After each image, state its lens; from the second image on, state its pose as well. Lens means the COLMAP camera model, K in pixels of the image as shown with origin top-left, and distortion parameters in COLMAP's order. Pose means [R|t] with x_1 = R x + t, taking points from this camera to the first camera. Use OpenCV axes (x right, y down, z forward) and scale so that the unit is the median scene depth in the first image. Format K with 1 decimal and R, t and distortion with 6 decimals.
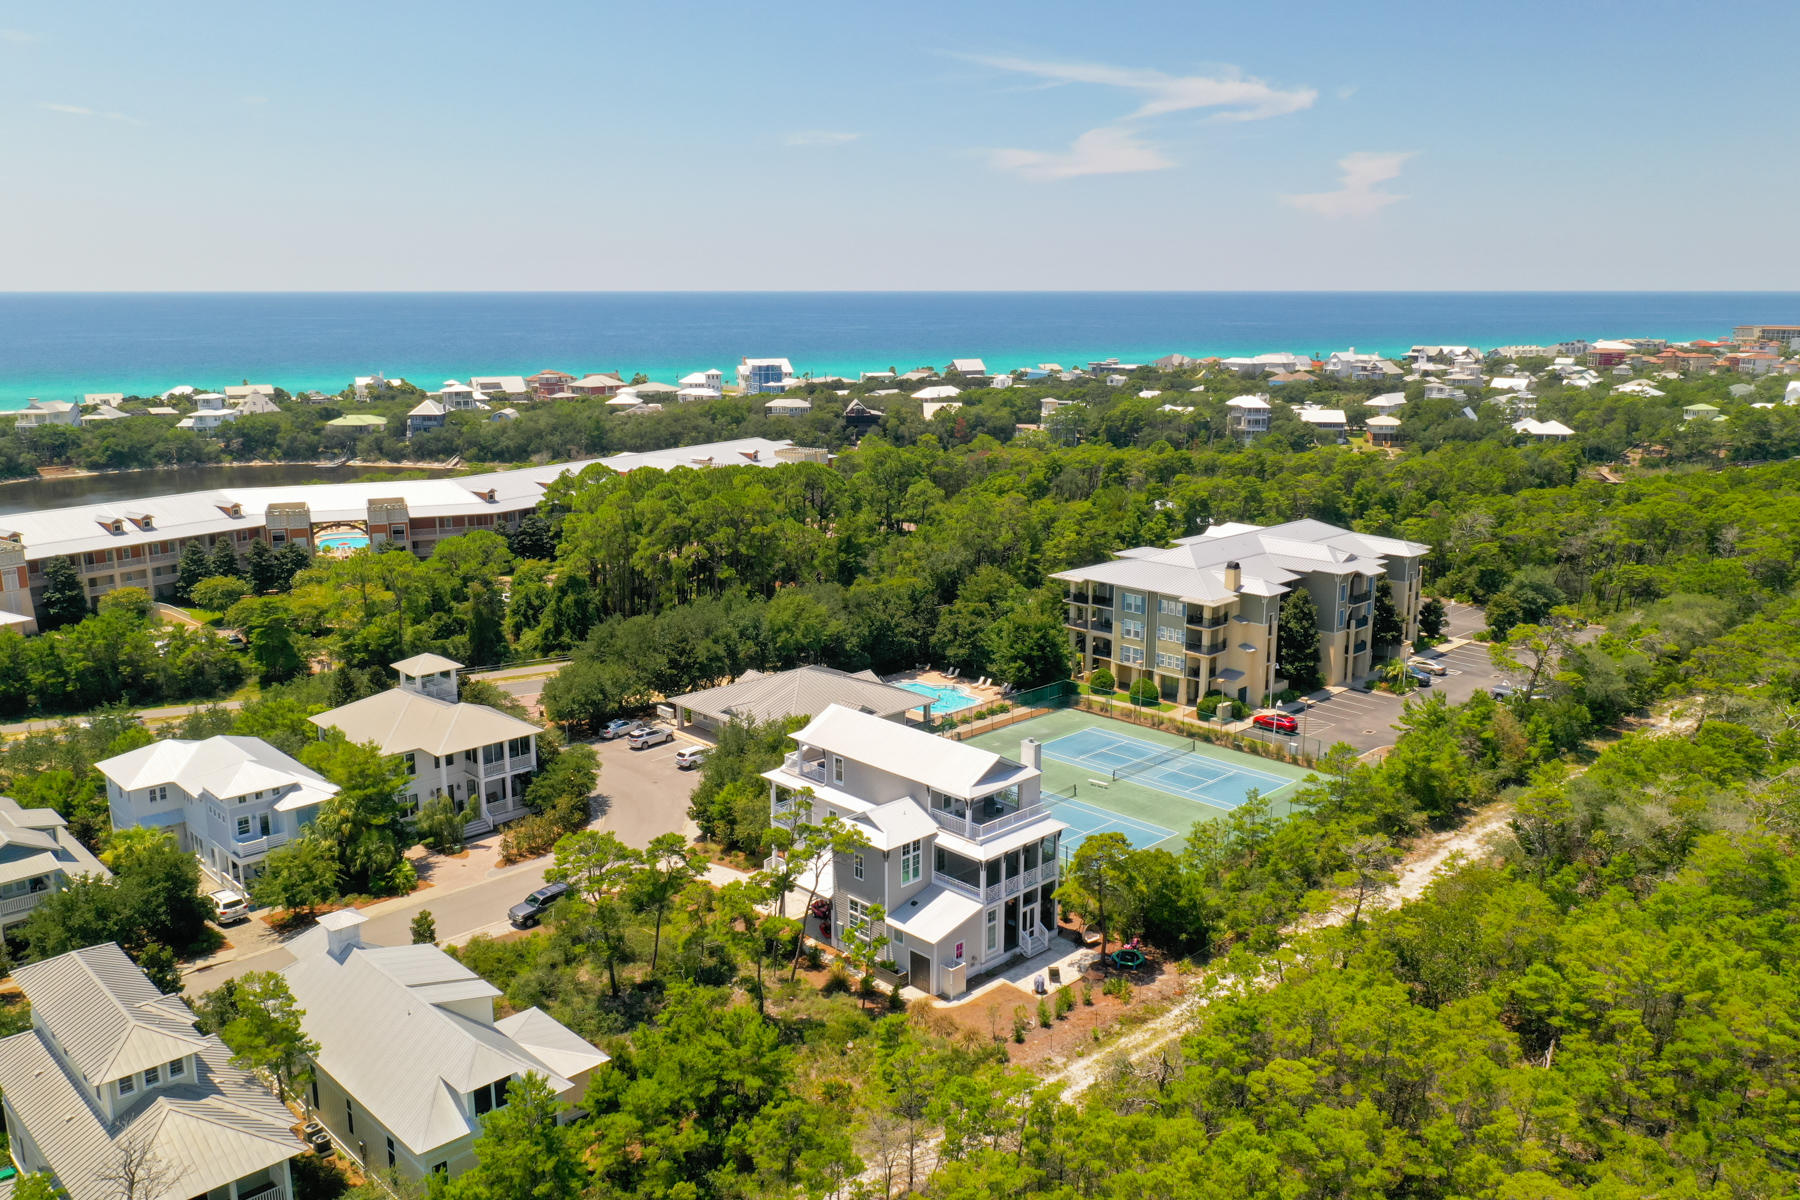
lens RADIAL K [[1401.7, 0, 900.0], [0, 1401.7, 600.0], [0, 0, 1]] dist [0.004745, 0.004675]
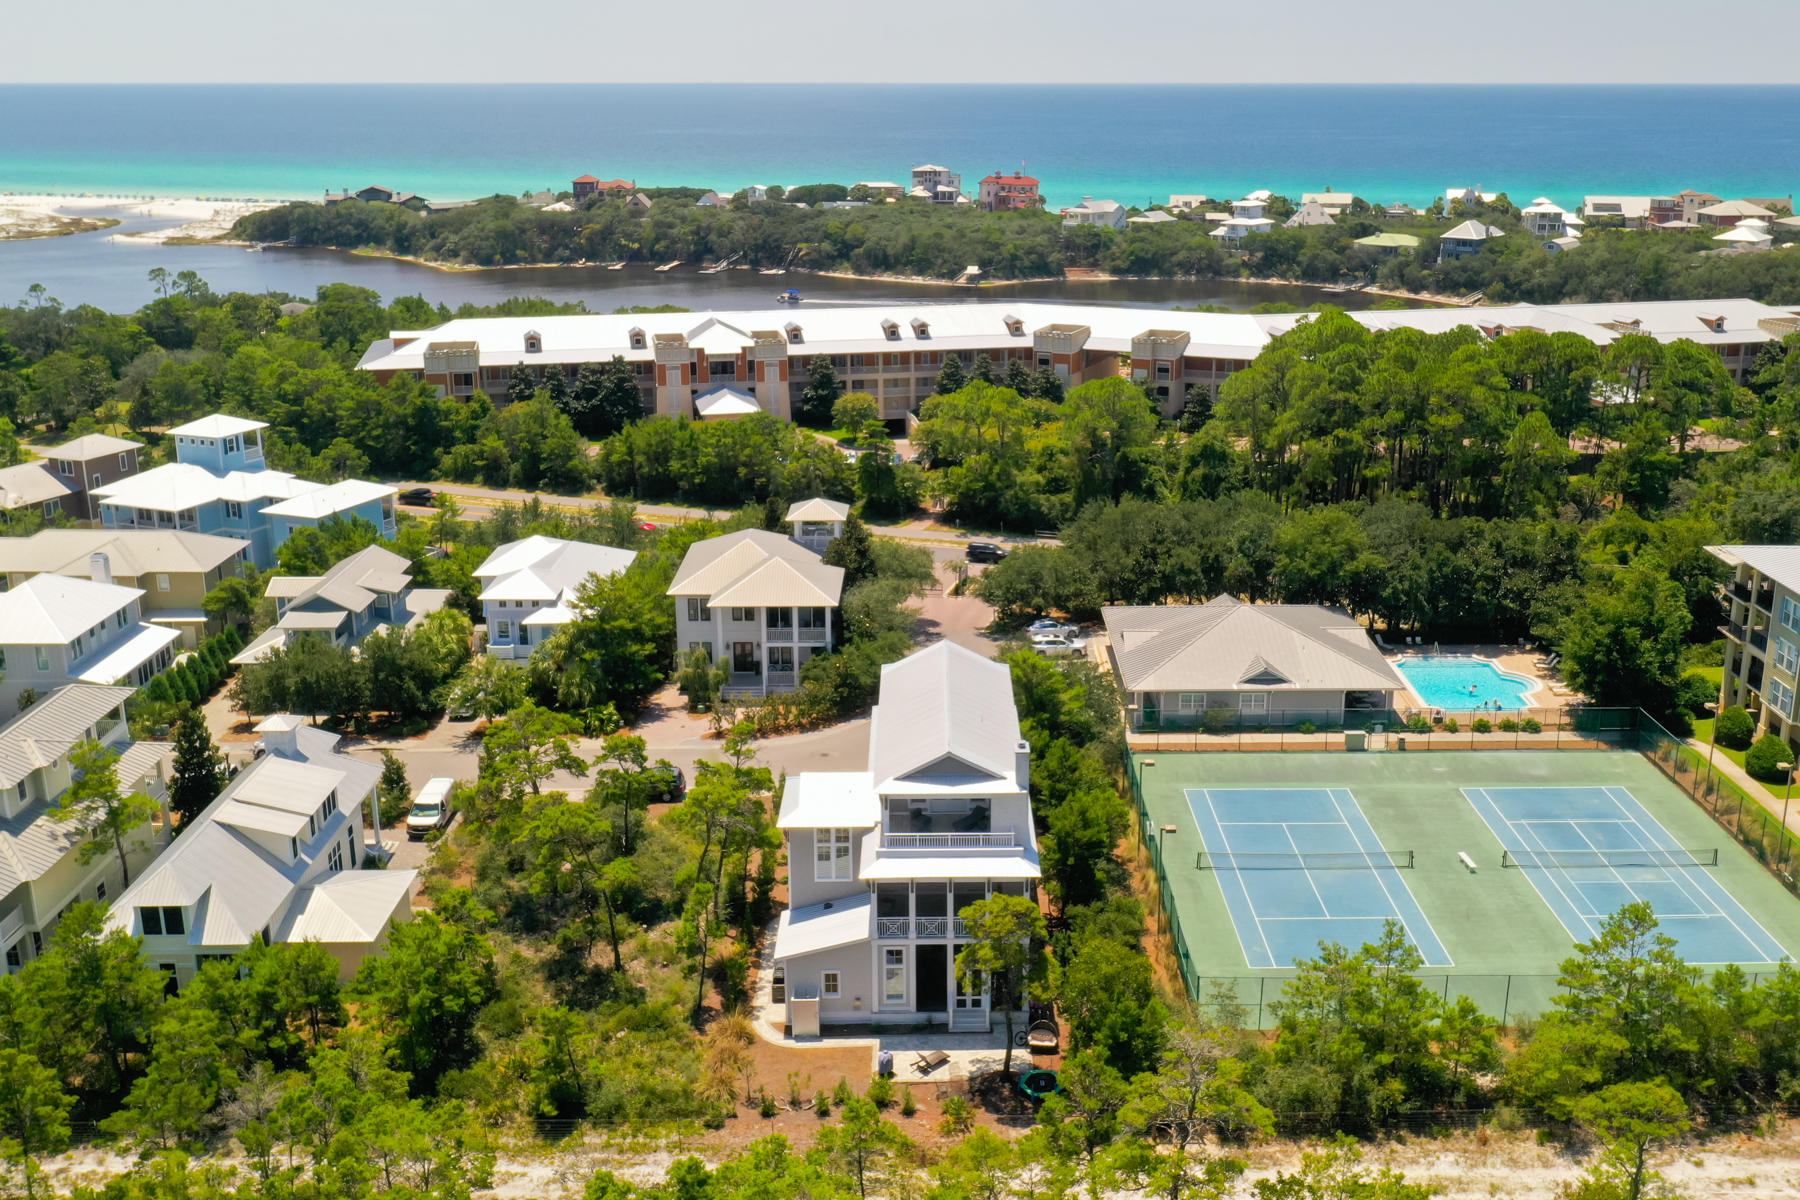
lens RADIAL K [[1693.7, 0, 992.8], [0, 1693.7, 530.8], [0, 0, 1]] dist [0.005118, -0.004079]
pose [[0.737064, 0.175393, -0.652667, 0.286924], [-0.148066, 0.984182, 0.097269, -0.039933], [0.659404, 0.024944, 0.751375, 0.157698]]
